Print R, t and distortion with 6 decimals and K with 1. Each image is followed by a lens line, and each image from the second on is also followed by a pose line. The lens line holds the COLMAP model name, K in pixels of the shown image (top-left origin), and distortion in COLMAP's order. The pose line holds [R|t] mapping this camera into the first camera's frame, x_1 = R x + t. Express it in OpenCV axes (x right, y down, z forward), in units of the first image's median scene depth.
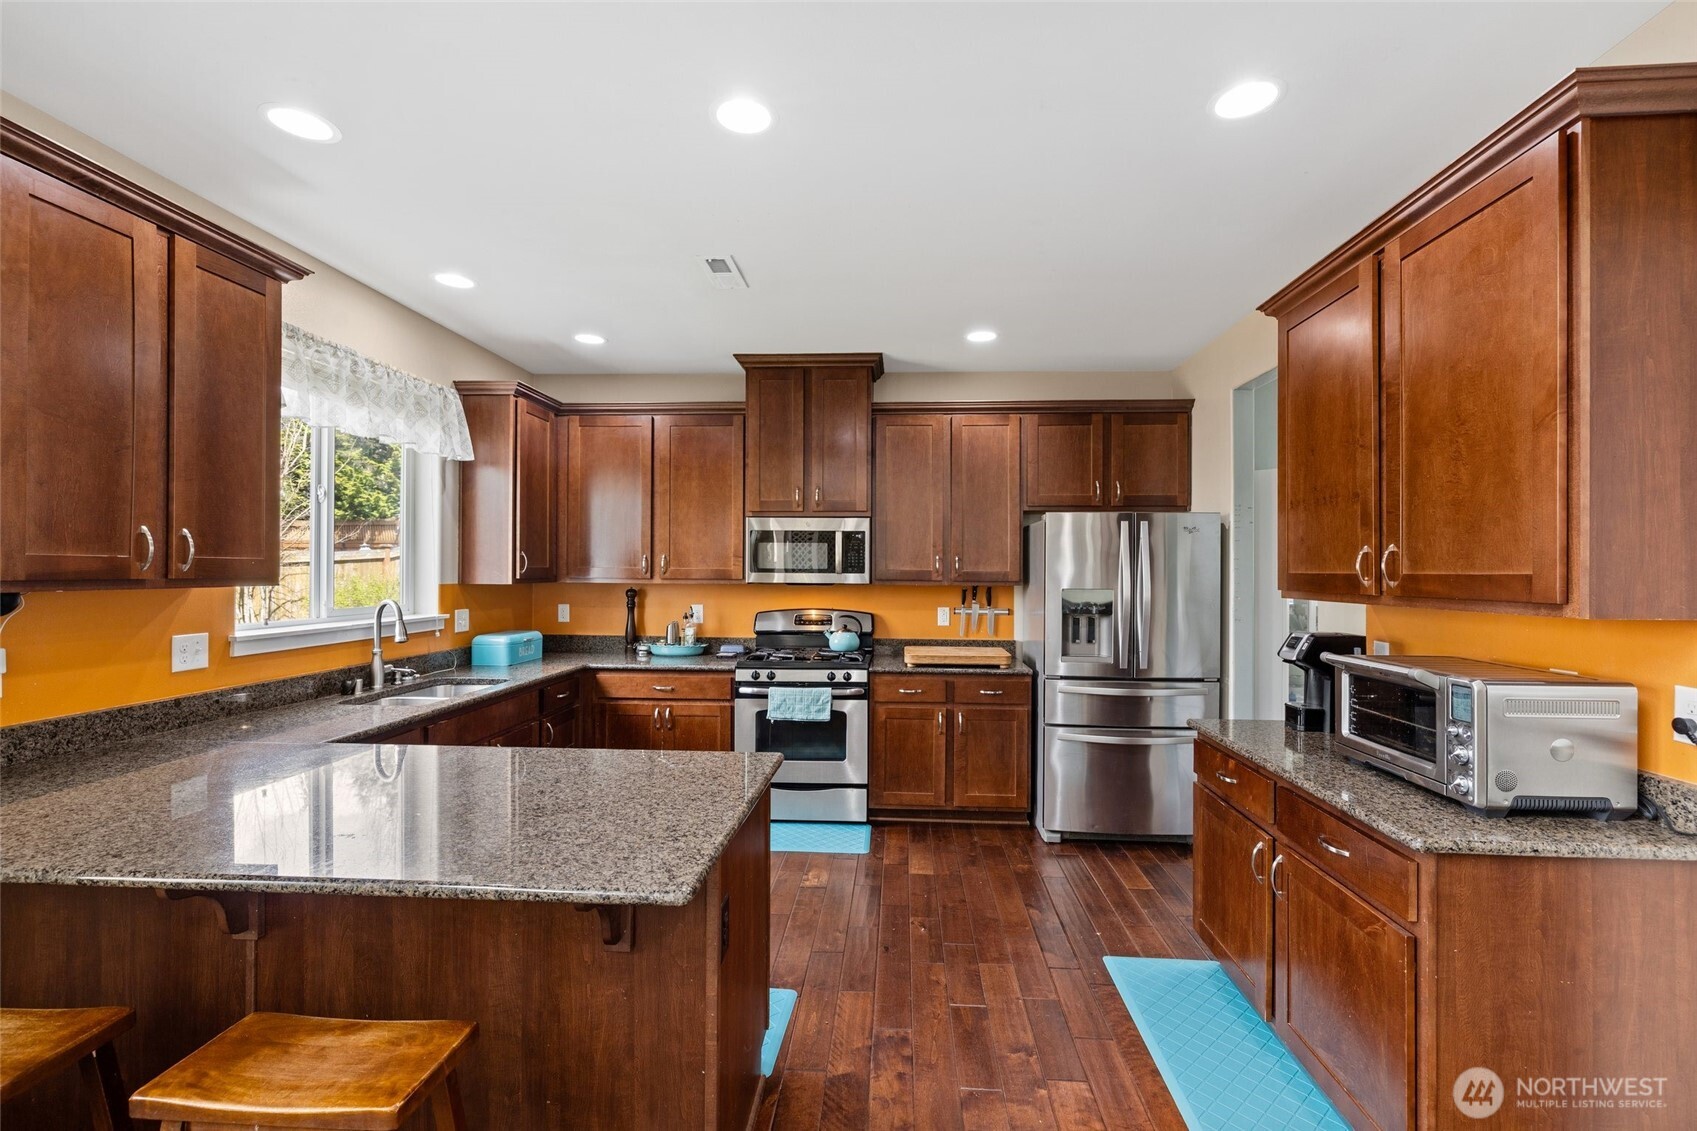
lens RADIAL K [[737.8, 0, 866.4], [0, 737.8, 568.2], [0, 0, 1]] dist [0.001508, 0.000311]
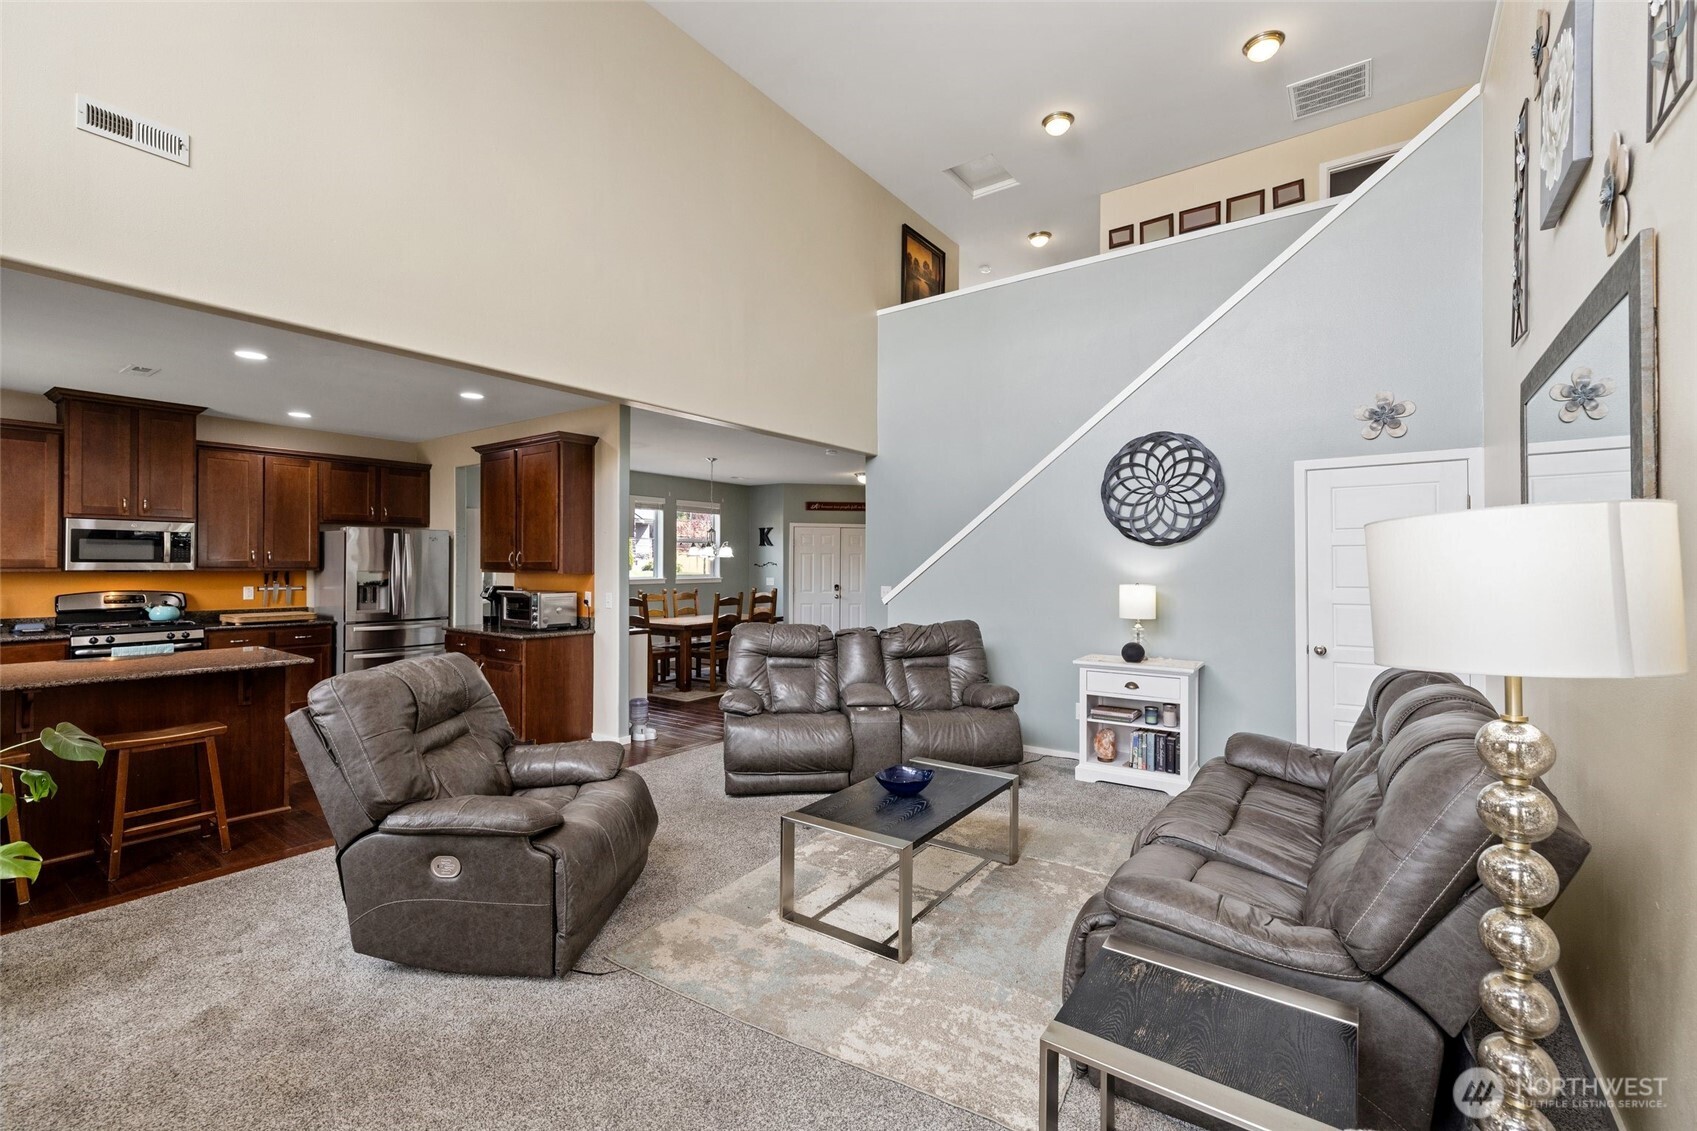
lens RADIAL K [[726.2, 0, 831.6], [0, 726.2, 559.9], [0, 0, 1]] dist [0.000390, 0.000255]
pose [[0.556663, 0.001867, 0.830736, -0.496859], [-0.002992, 0.999995, -0.000242, -0.001876], [-0.830733, -0.002351, 0.556666, -0.816882]]
